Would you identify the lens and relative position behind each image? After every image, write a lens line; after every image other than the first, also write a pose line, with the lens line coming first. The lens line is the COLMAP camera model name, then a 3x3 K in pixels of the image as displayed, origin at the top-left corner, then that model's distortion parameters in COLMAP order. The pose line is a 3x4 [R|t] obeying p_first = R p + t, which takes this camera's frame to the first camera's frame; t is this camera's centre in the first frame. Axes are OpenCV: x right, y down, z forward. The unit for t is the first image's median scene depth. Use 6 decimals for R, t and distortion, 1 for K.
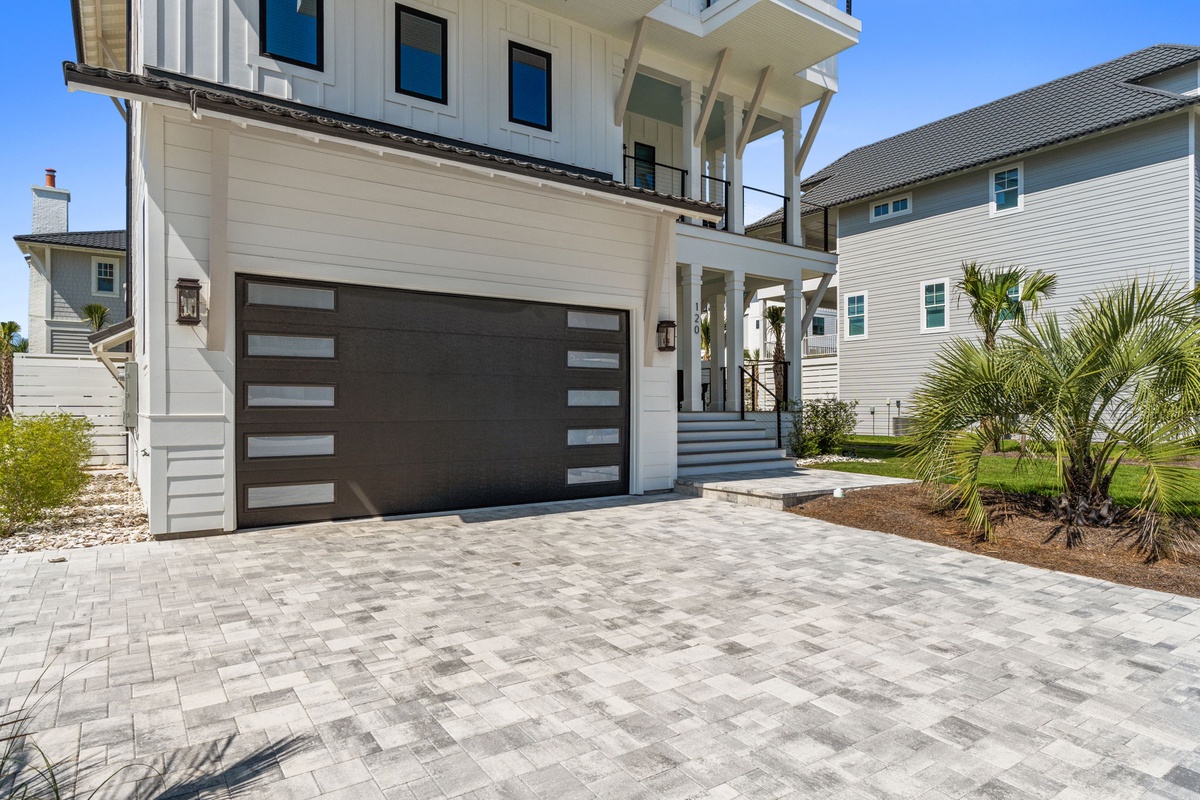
lens RADIAL K [[700.8, 0, 600.0], [0, 700.8, 400.0], [0, 0, 1]] dist [0.012408, -0.000067]
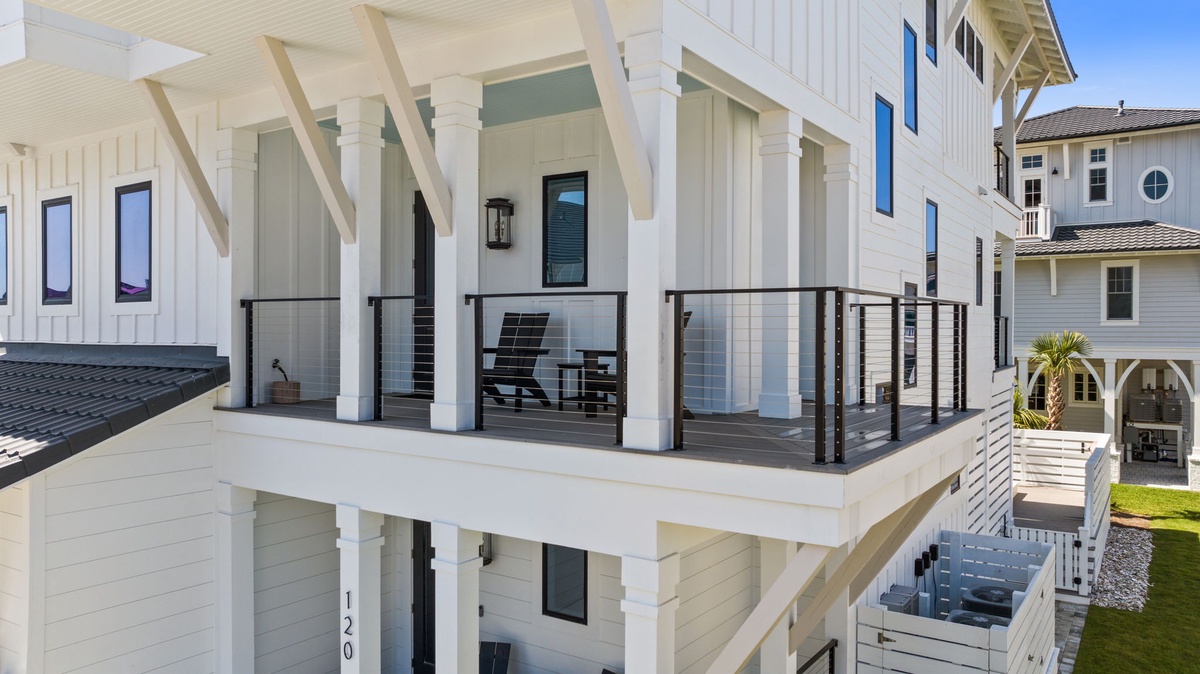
lens RADIAL K [[844.0, 0, 600.0], [0, 844.0, 337.0], [0, 0, 1]] dist [-0.009714, 0.007642]
pose [[0.369058, 0.010375, -0.929348, 0.892863], [0.006624, 0.999883, 0.013793, -0.394260], [0.929383, -0.011247, 0.368946, 1.213126]]
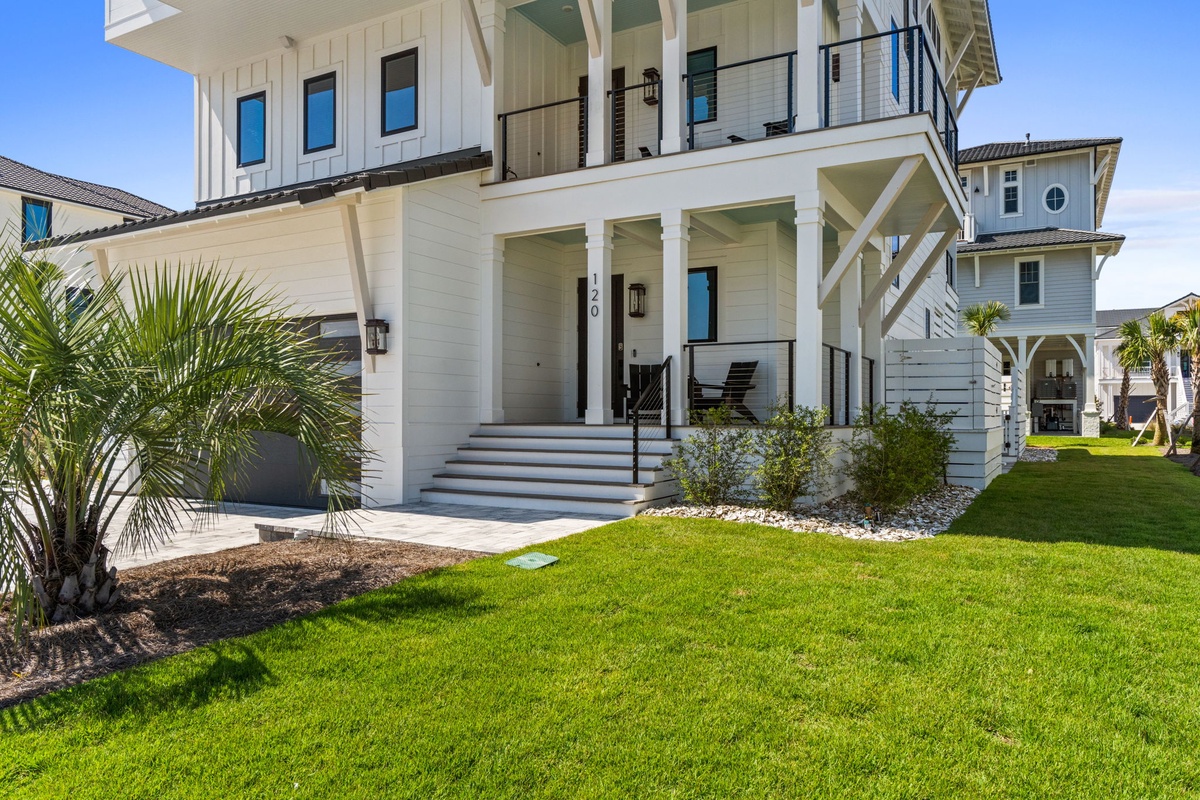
lens RADIAL K [[814.3, 0, 605.4], [0, 814.3, 411.2], [0, 0, 1]] dist [-0.003851, -0.004923]
pose [[0.446051, -0.001762, -0.895006, 1.137732], [0.006493, 0.999978, 0.001267, 0.001558], [0.894984, -0.006377, 0.446053, 0.809207]]
